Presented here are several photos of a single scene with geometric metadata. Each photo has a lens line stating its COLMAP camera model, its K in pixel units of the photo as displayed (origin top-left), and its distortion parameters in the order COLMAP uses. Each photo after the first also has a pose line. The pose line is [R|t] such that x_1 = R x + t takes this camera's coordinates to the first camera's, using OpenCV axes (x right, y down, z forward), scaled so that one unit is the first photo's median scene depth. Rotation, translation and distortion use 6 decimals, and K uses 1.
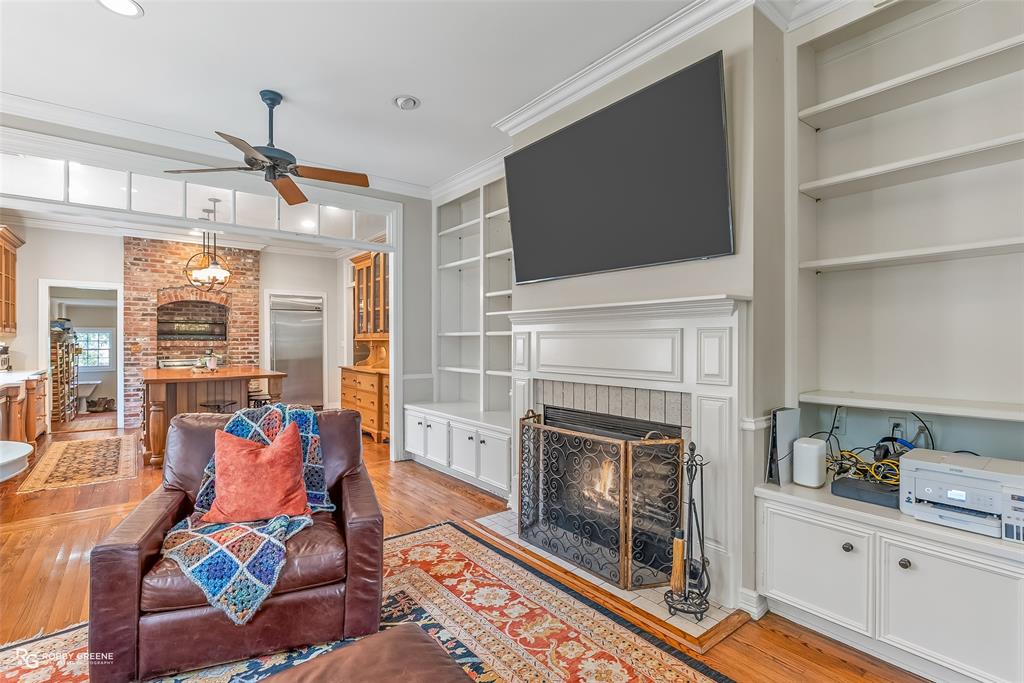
lens RADIAL K [[469.6, 0, 514.4], [0, 469.6, 344.2], [0, 0, 1]] dist [-0.008540, 0.000285]
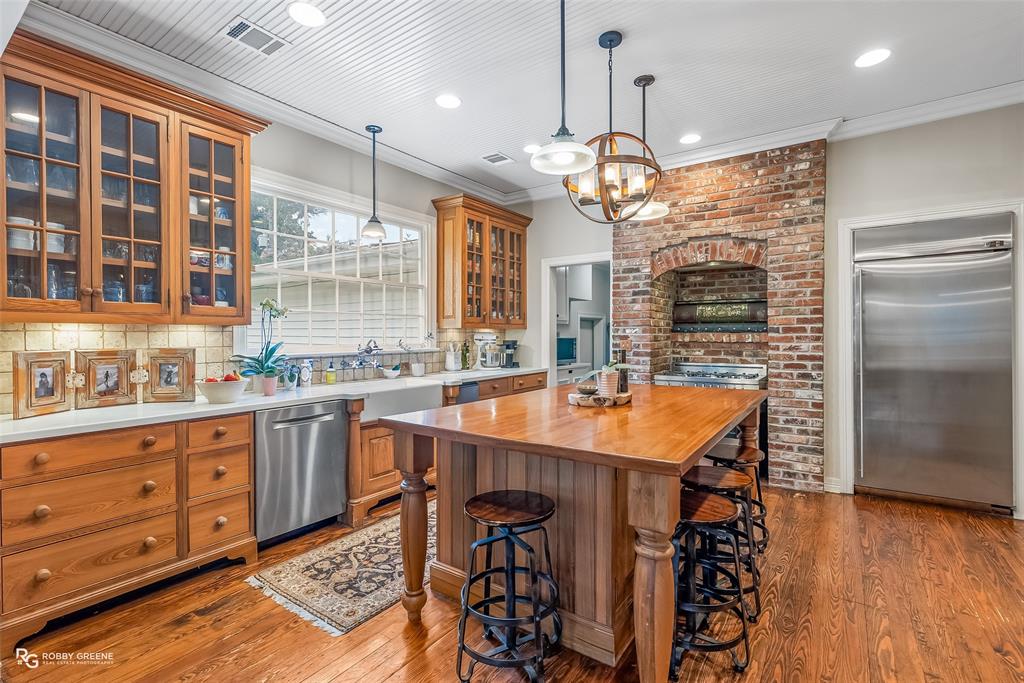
lens RADIAL K [[469.6, 0, 515.2], [0, 469.6, 339.9], [0, 0, 1]] dist [-0.008540, 0.000285]
pose [[0.284213, 0.009350, -0.958716, -0.191174], [-0.001411, 0.999955, 0.009334, -0.003631], [0.958760, -0.001300, 0.284214, 0.595285]]
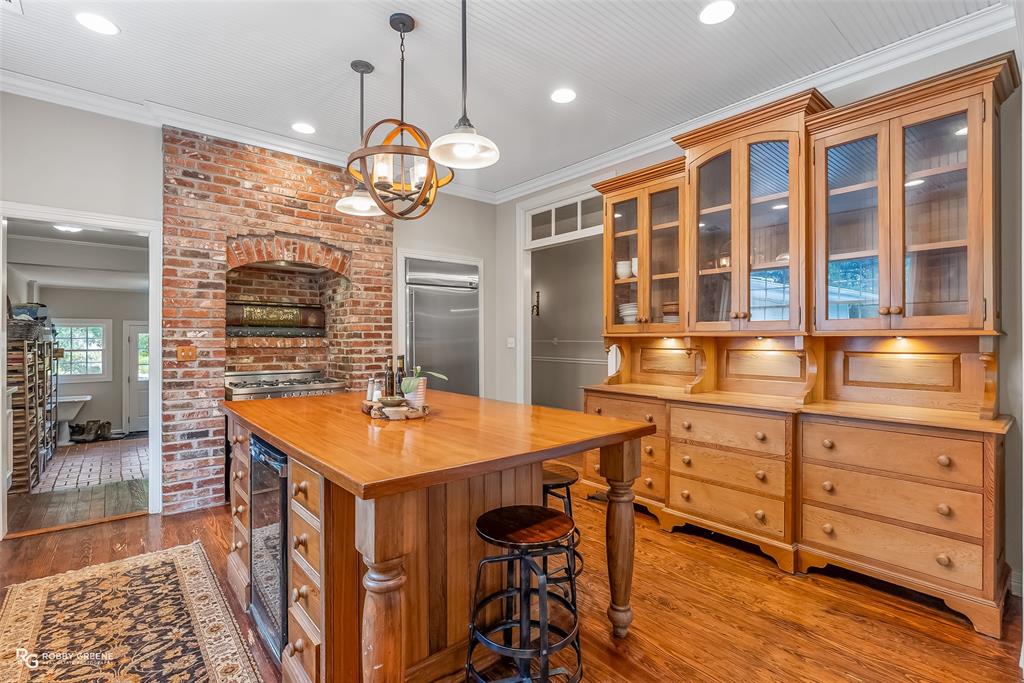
lens RADIAL K [[469.6, 0, 520.4], [0, 469.6, 340.3], [0, 0, 1]] dist [-0.008540, 0.000285]
pose [[0.999287, 0.000370, 0.037755, -0.428637], [-0.000213, 0.999991, -0.004150, -0.001858], [-0.037756, 0.004139, 0.999278, 0.442325]]
